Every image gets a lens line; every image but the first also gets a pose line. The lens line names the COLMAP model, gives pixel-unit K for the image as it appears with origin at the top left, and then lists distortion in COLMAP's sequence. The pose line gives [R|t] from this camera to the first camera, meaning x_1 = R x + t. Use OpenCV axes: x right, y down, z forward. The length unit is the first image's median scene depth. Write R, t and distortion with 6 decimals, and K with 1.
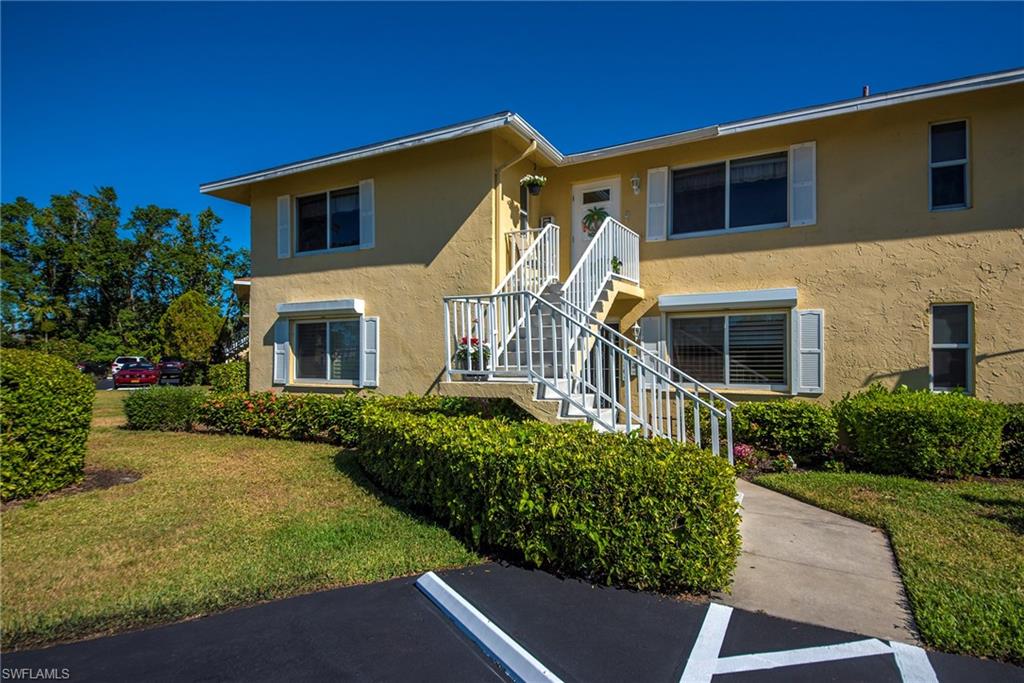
lens RADIAL K [[524.6, 0, 511.7], [0, 524.6, 322.4], [0, 0, 1]] dist [-0.003794, -0.000661]
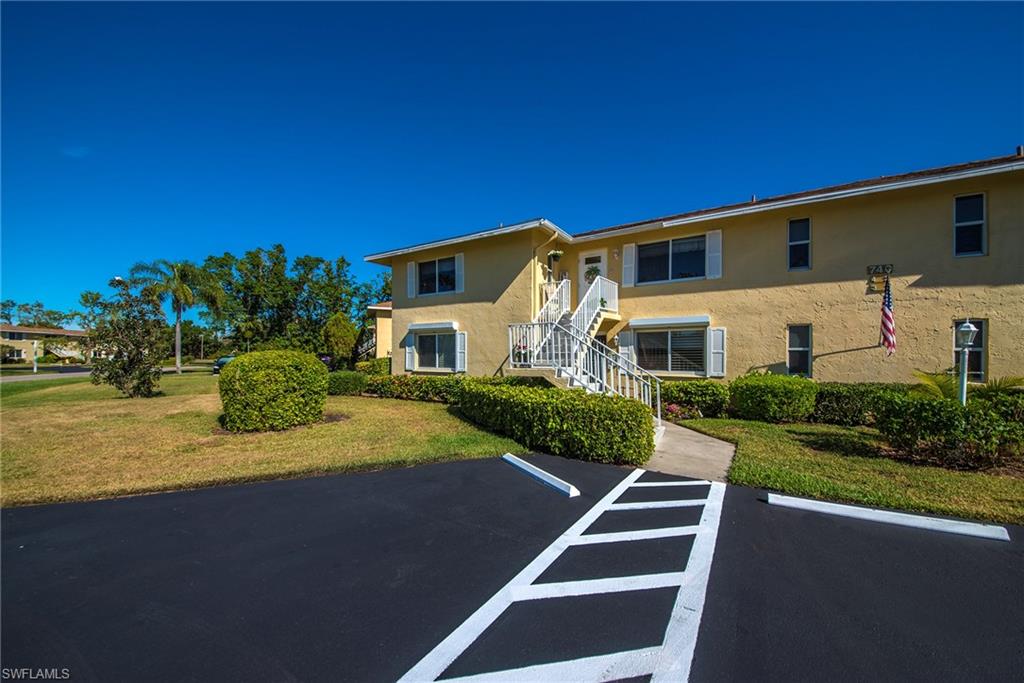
lens RADIAL K [[366.9, 0, 516.6], [0, 366.9, 343.1], [0, 0, 1]] dist [0.000798, 0.000133]
pose [[0.997875, -0.000824, -0.065147, -0.008867], [0.003256, 0.999301, 0.037240, -0.021093], [0.065070, -0.037373, 0.997181, -0.242928]]
